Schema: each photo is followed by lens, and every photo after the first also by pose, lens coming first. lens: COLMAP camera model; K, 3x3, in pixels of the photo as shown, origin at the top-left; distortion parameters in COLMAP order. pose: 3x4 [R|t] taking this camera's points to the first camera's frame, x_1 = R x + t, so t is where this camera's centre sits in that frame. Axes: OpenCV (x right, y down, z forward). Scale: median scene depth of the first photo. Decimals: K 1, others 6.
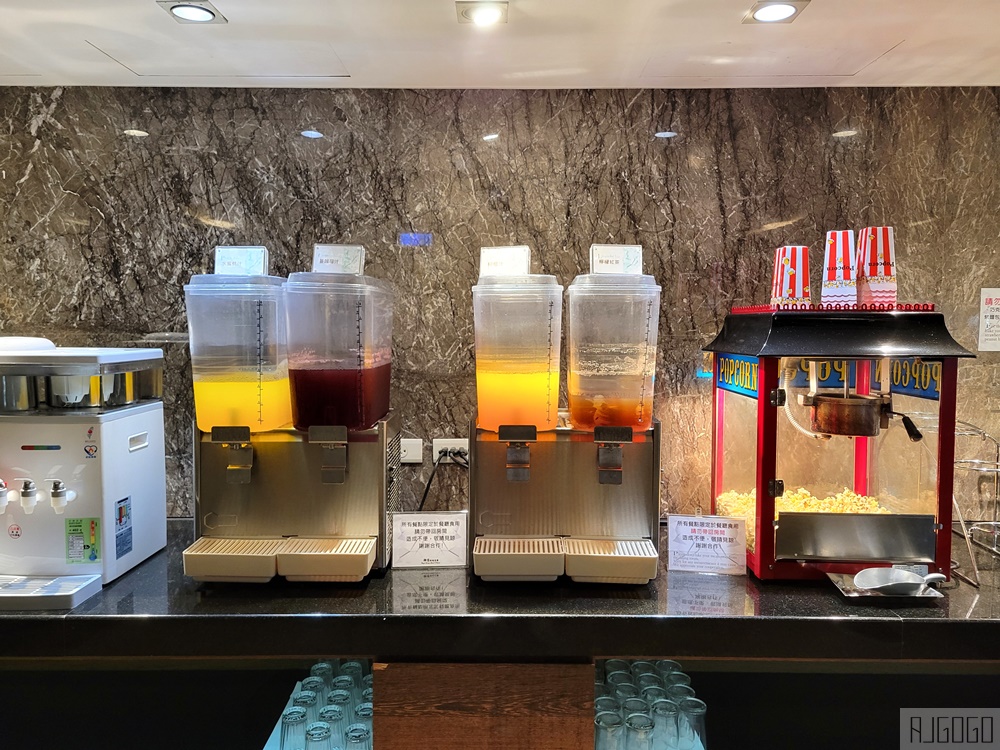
lens RADIAL K [[757.6, 0, 501.2], [0, 757.6, 373.3], [0, 0, 1]] dist [0.014516, 0.002318]
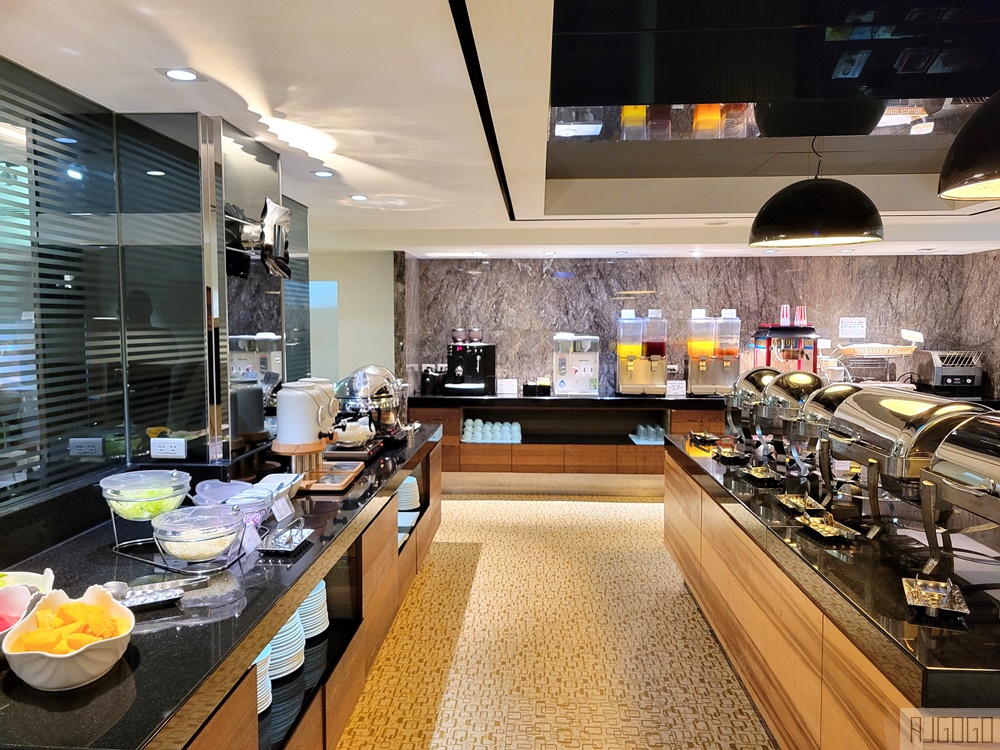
lens RADIAL K [[757.6, 0, 497.4], [0, 757.6, 376.2], [0, 0, 1]] dist [0.014516, 0.002318]
pose [[0.998250, 0.001904, -0.059107, -0.613772], [-0.002032, 0.999996, -0.002102, 0.141694], [0.059102, 0.002218, 0.998249, -2.261617]]
